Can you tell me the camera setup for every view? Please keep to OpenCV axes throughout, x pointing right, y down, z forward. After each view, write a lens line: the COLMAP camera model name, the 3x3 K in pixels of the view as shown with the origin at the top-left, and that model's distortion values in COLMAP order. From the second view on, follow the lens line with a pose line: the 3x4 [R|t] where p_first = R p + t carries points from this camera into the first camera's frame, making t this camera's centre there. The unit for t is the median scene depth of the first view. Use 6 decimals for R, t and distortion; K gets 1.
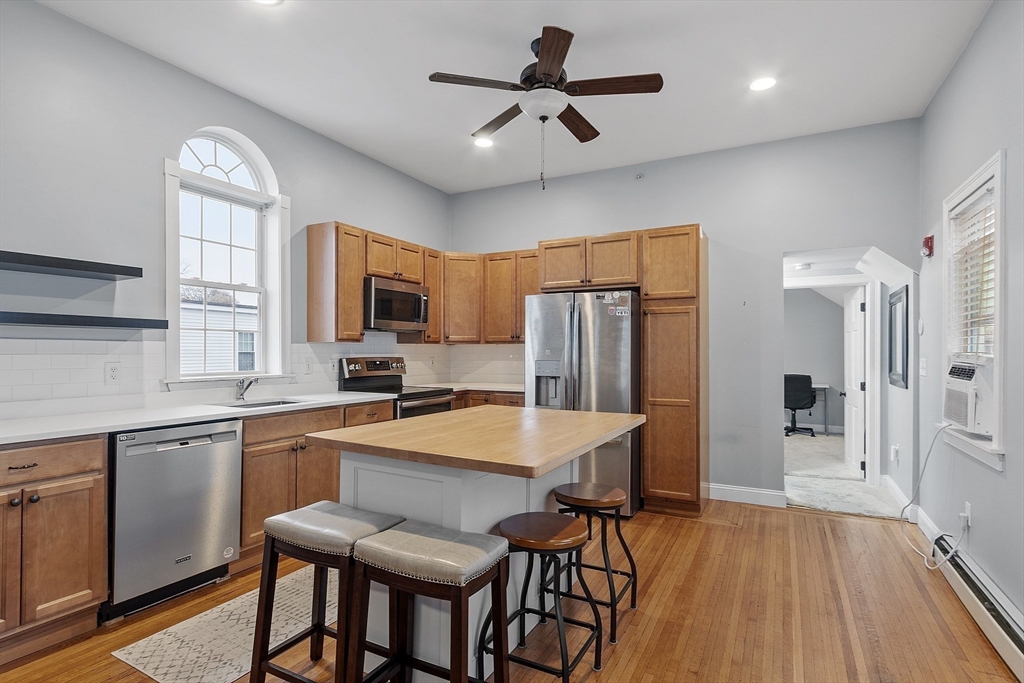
lens RADIAL K [[520.4, 0, 513.6], [0, 520.4, 348.5], [0, 0, 1]] dist [0.001099, 0.000302]
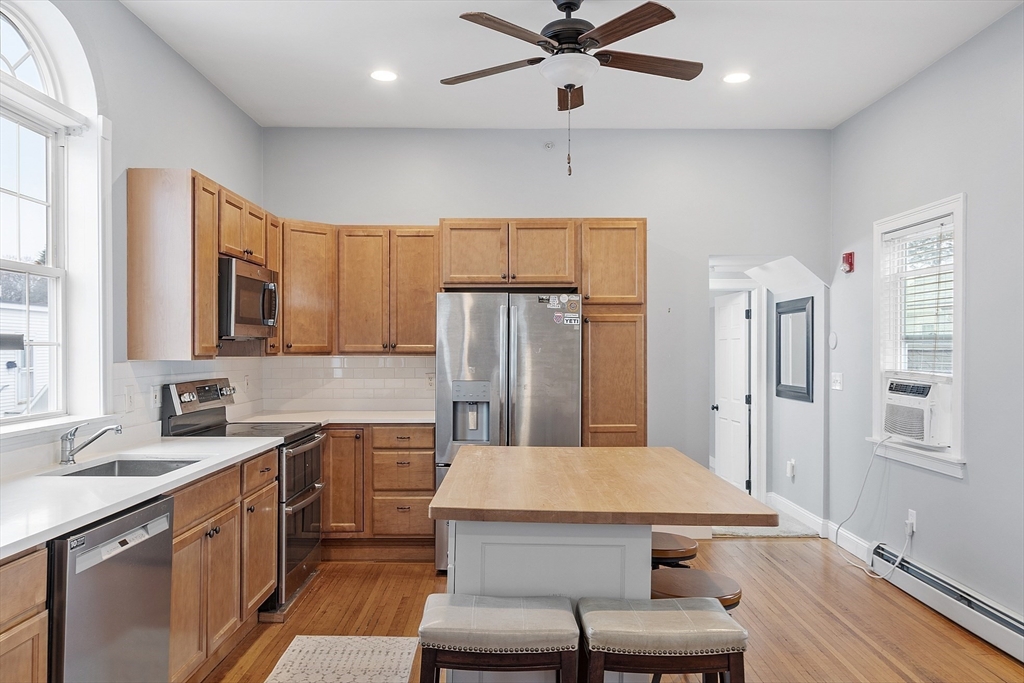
lens RADIAL K [[754.4, 0, 513.7], [0, 754.4, 345.7], [0, 0, 1]] dist [0.005399, 0.002080]
pose [[0.883745, 0.000824, 0.467968, -0.403973], [-0.002292, 0.999994, 0.002567, -0.031675], [-0.467963, -0.003341, 0.883742, 0.005655]]
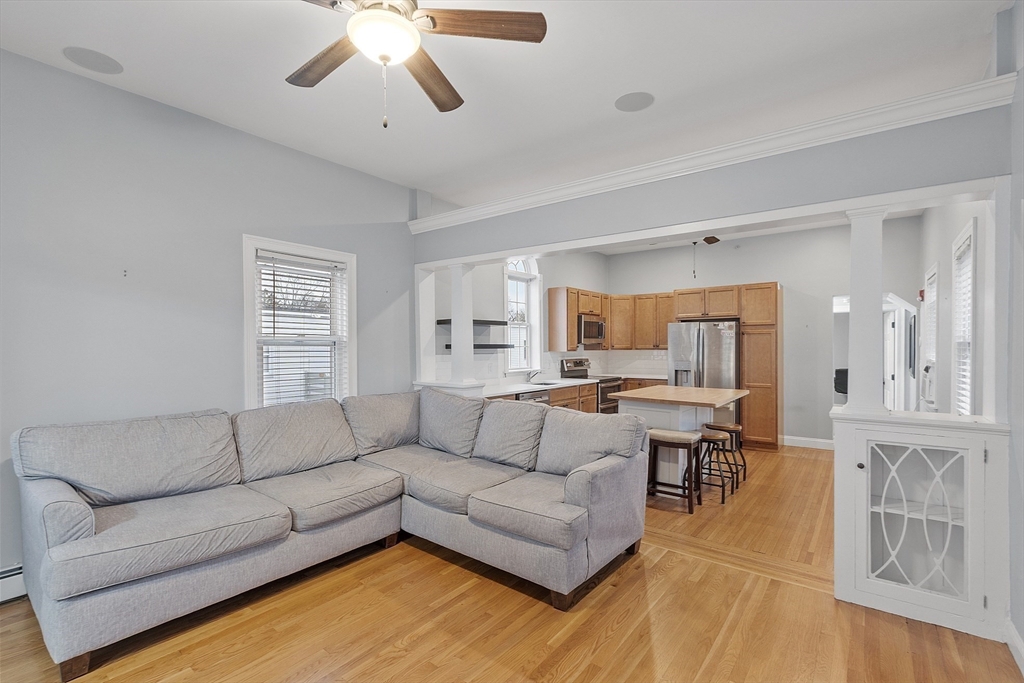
lens RADIAL K [[468.4, 0, 510.8], [0, 468.4, 348.1], [0, 0, 1]] dist [-0.000293, 0.000330]
pose [[0.985886, -0.004452, -0.167357, -0.246010], [0.006303, 0.999925, 0.010525, -0.041331], [0.167298, -0.011431, 0.985840, -0.655602]]
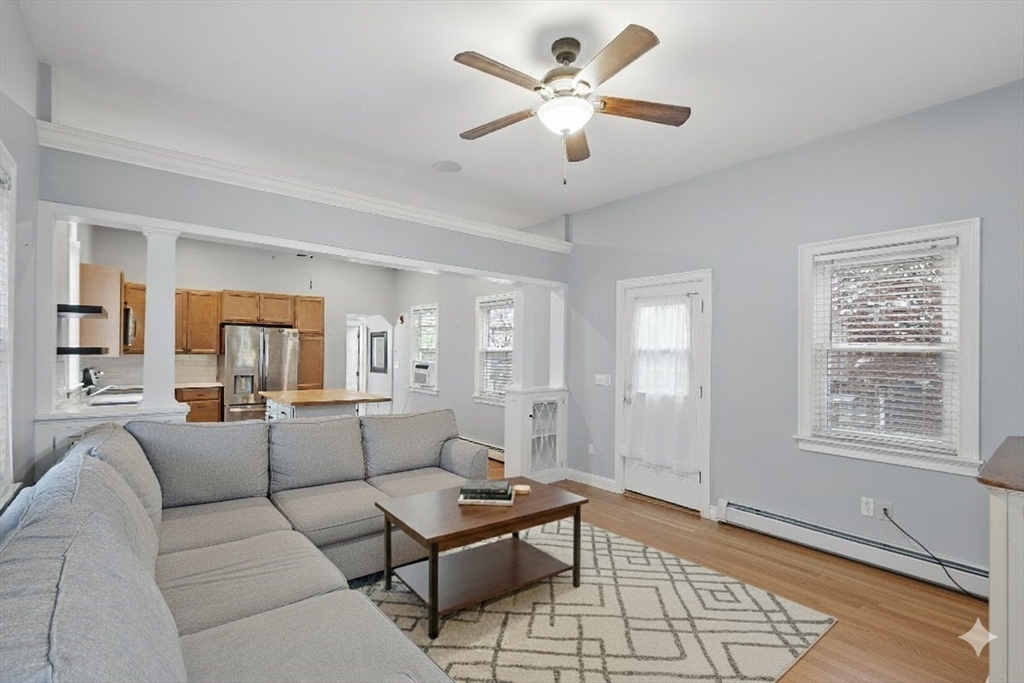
lens RADIAL K [[468.4, 0, 510.8], [0, 468.4, 348.1], [0, 0, 1]] dist [-0.000293, 0.000330]
pose [[0.394288, 0.008788, 0.918945, -1.011249], [-0.014005, 0.999896, -0.003553, -0.043178], [-0.918880, -0.011469, 0.394370, -0.389399]]
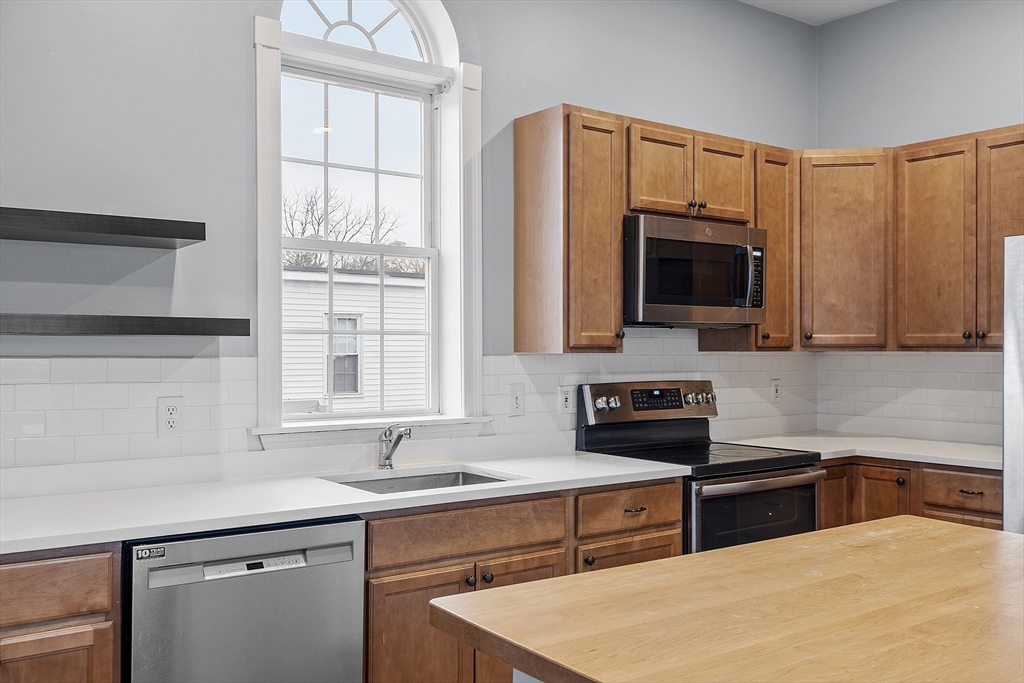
lens RADIAL K [[944.0, 0, 512.0], [0, 944.0, 341.5], [0, 0, 1]] dist [0.006871, 0.003681]
pose [[0.903259, -0.002986, -0.429086, -0.008497], [0.002124, 0.999995, -0.002488, -0.020112], [0.429091, 0.001336, 0.903260, 0.174665]]
